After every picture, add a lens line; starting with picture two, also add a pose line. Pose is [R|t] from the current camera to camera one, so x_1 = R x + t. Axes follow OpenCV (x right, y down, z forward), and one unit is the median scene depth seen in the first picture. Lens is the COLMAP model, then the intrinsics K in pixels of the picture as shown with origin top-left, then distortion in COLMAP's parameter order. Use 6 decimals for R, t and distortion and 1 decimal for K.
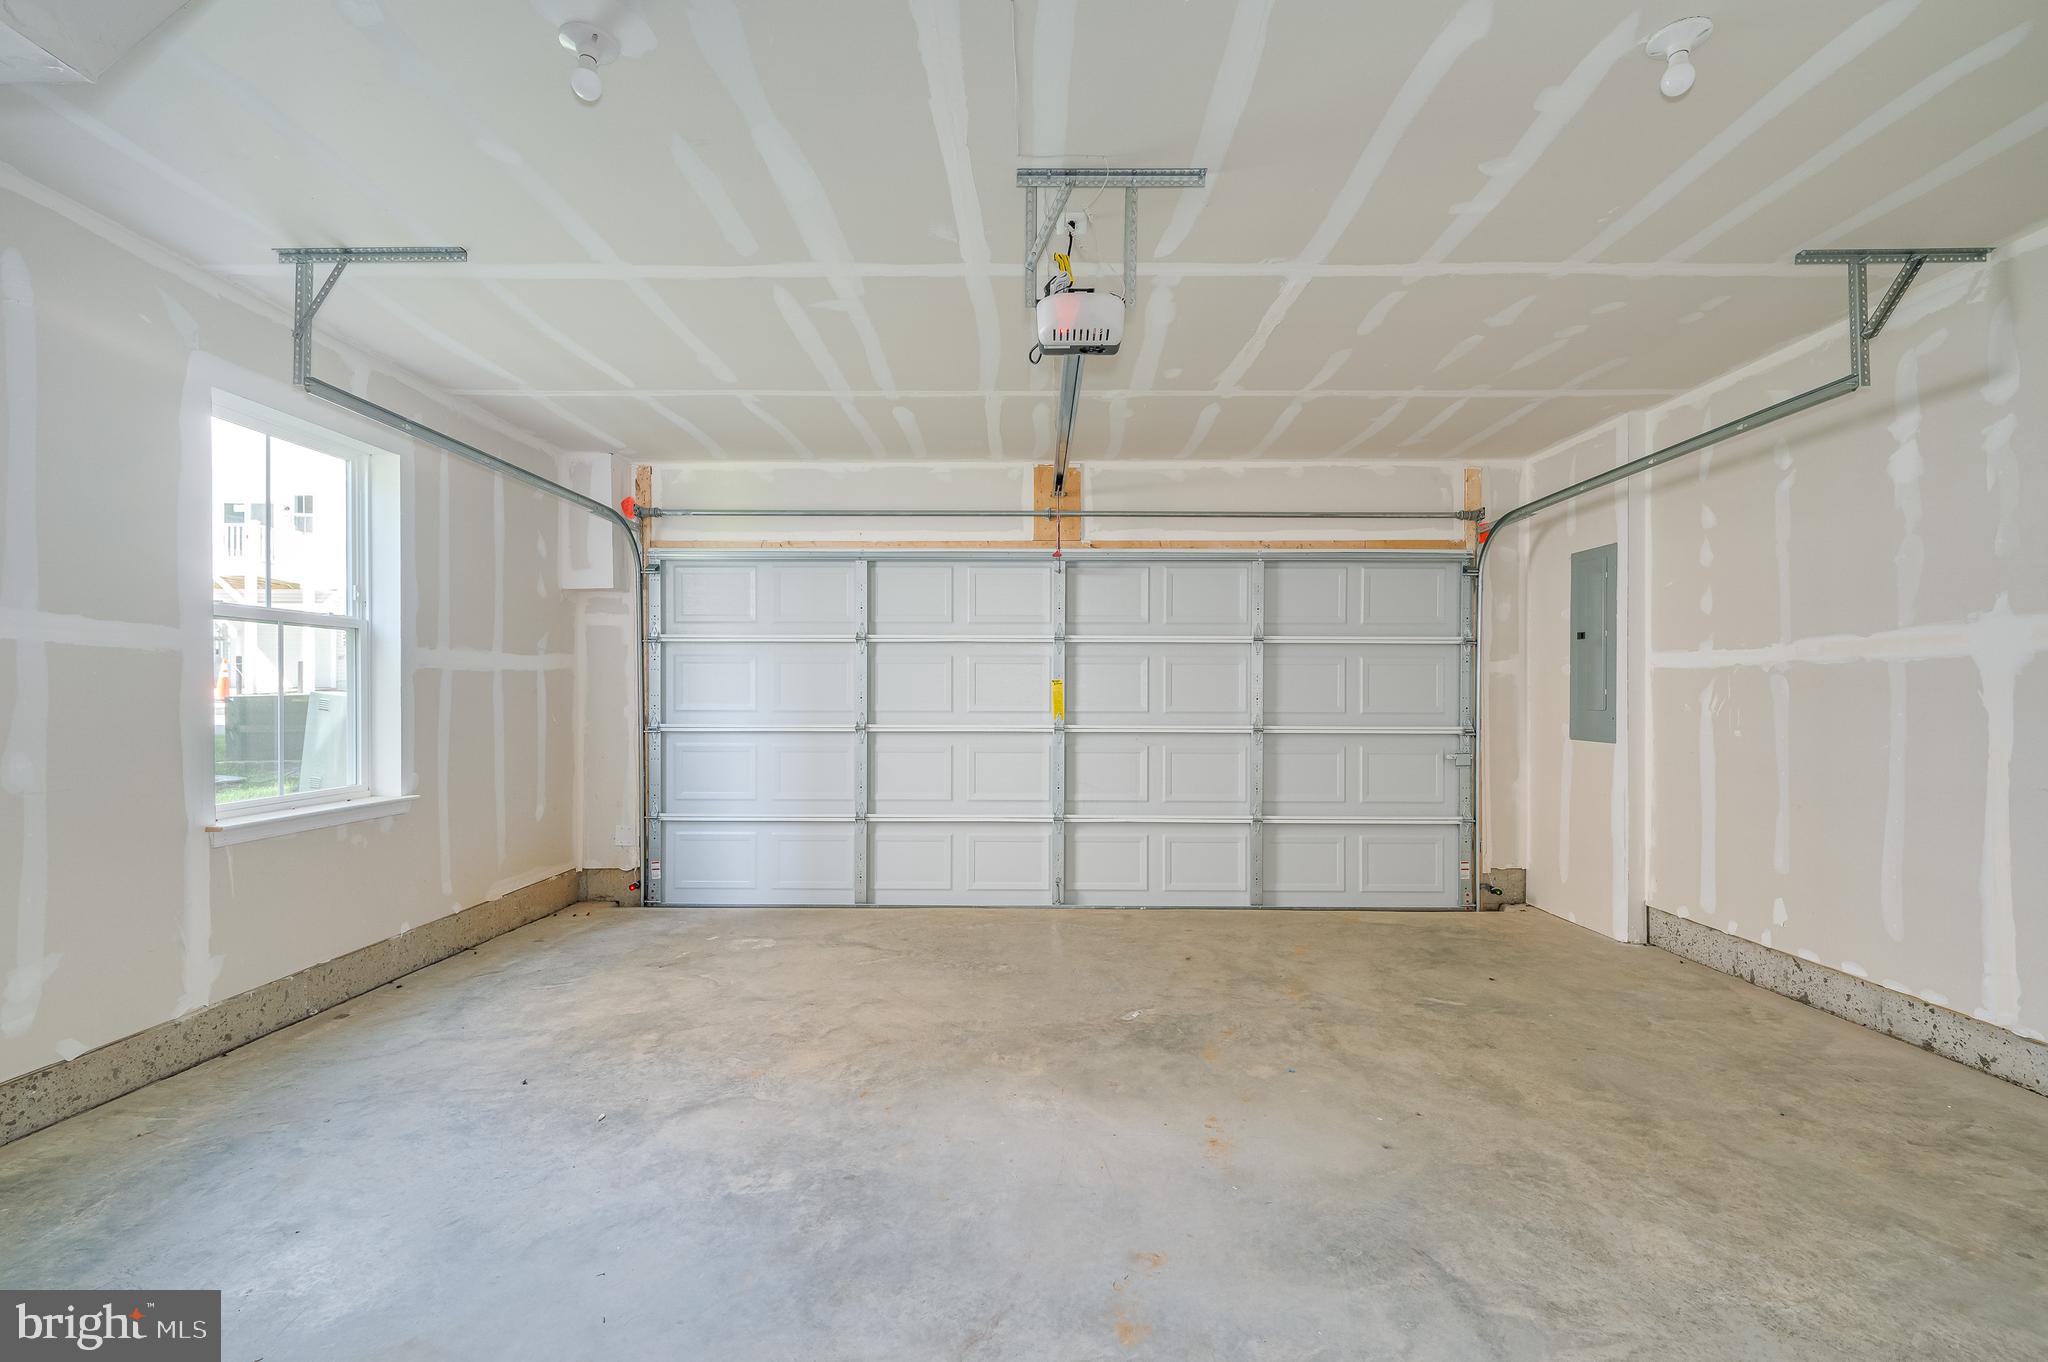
lens RADIAL K [[944.7, 0, 1024.4], [0, 944.7, 692.0], [0, 0, 1]] dist [-0.006087, 0.002884]
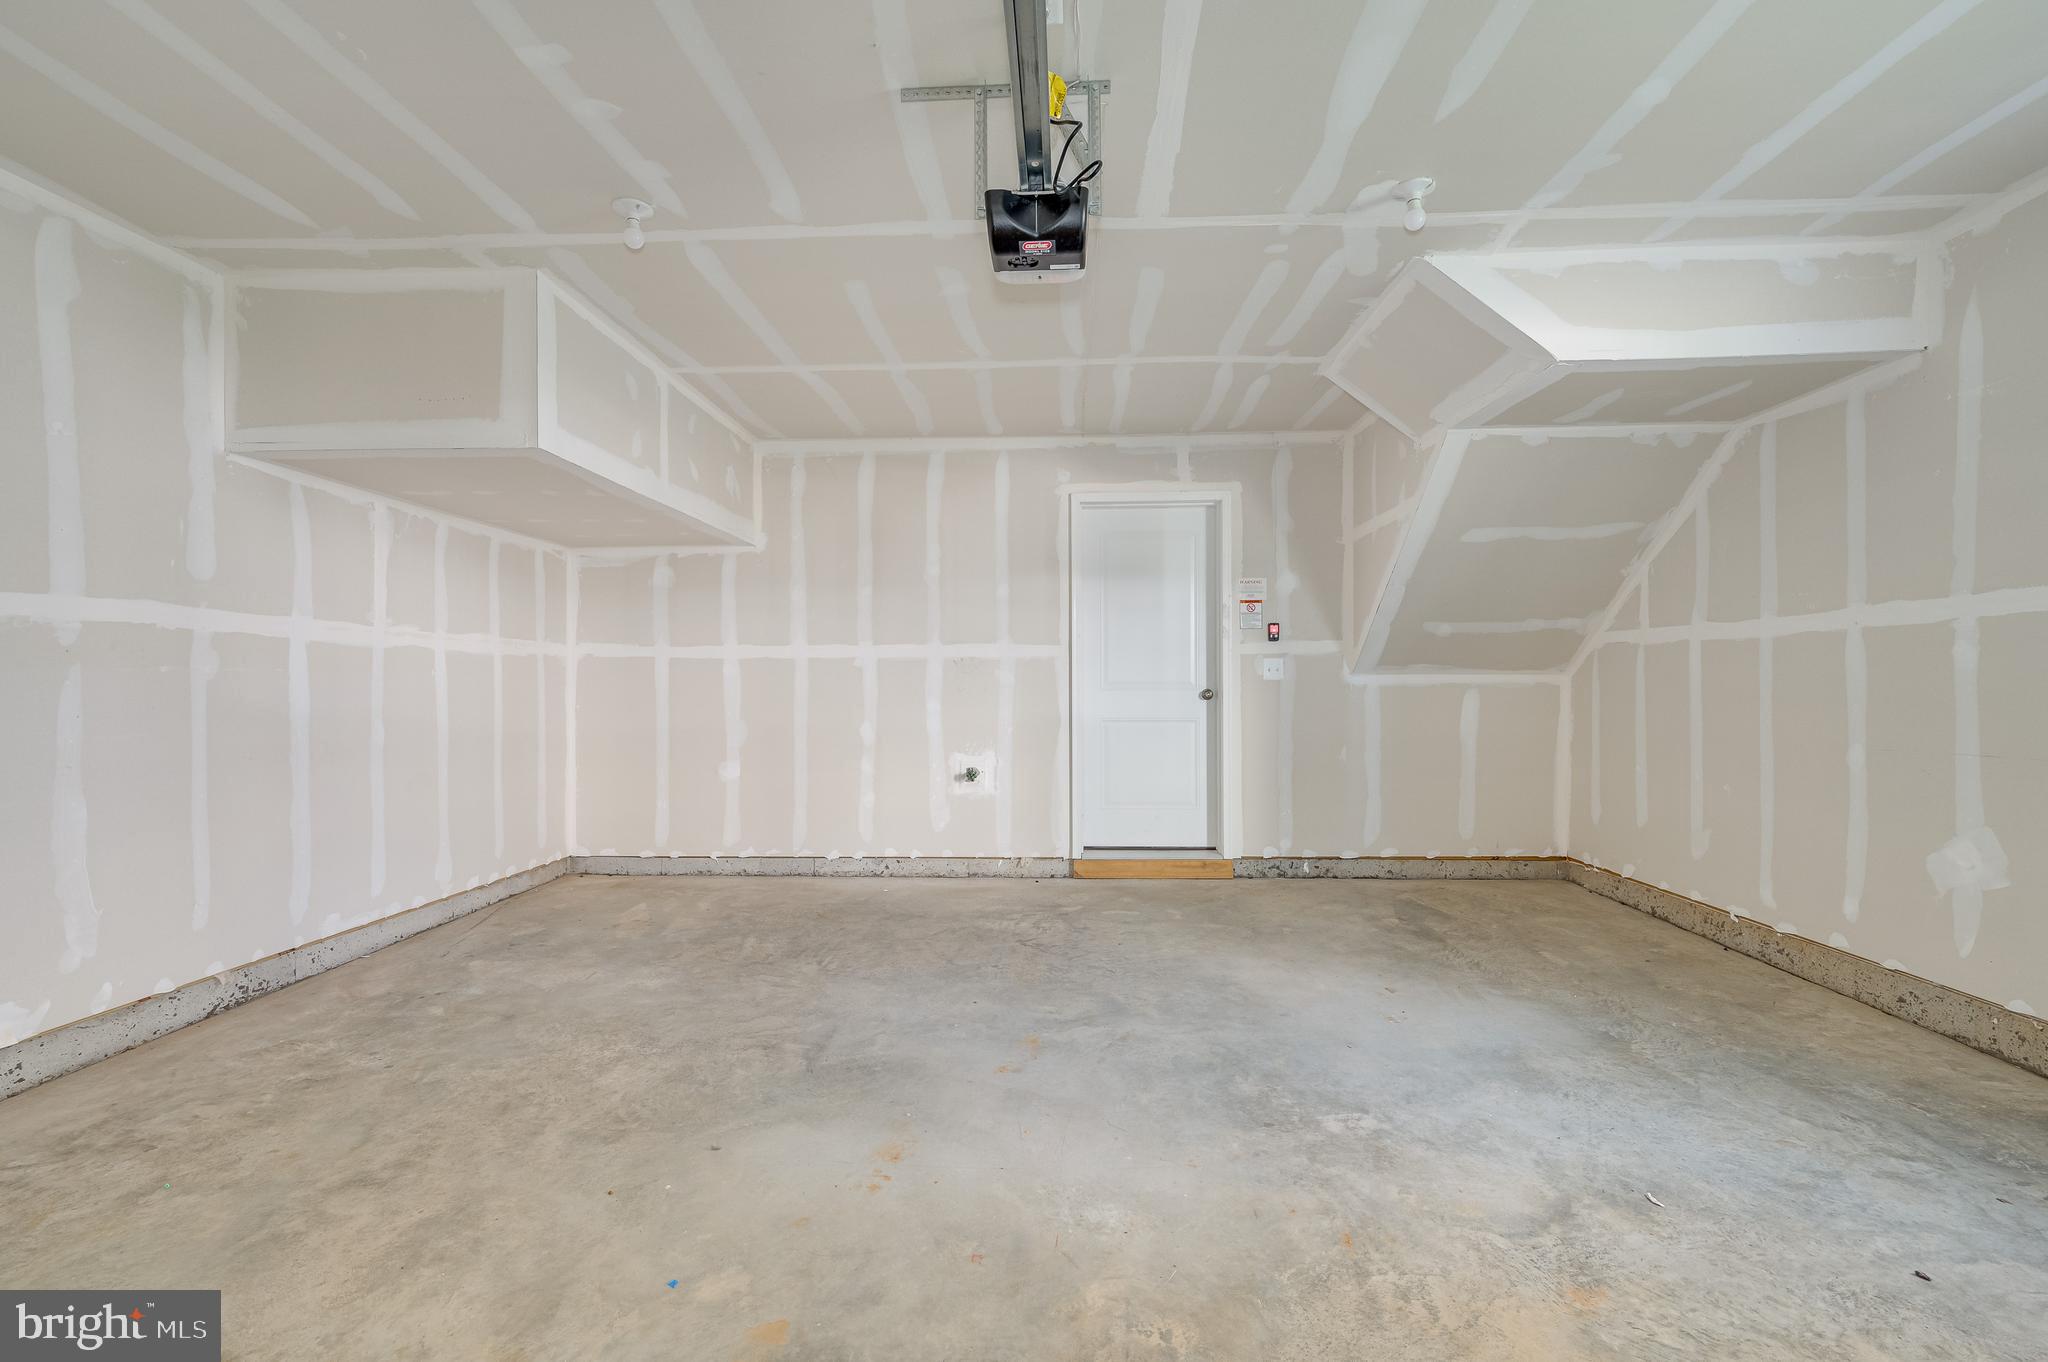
lens RADIAL K [[944.7, 0, 1024.5], [0, 944.7, 687.4], [0, 0, 1]] dist [-0.006087, 0.002884]
pose [[-0.999362, 0.005035, 0.035346, 0.043499], [0.004931, 0.999983, -0.003039, 0.029740], [-0.035360, -0.002863, -0.999371, 1.931004]]
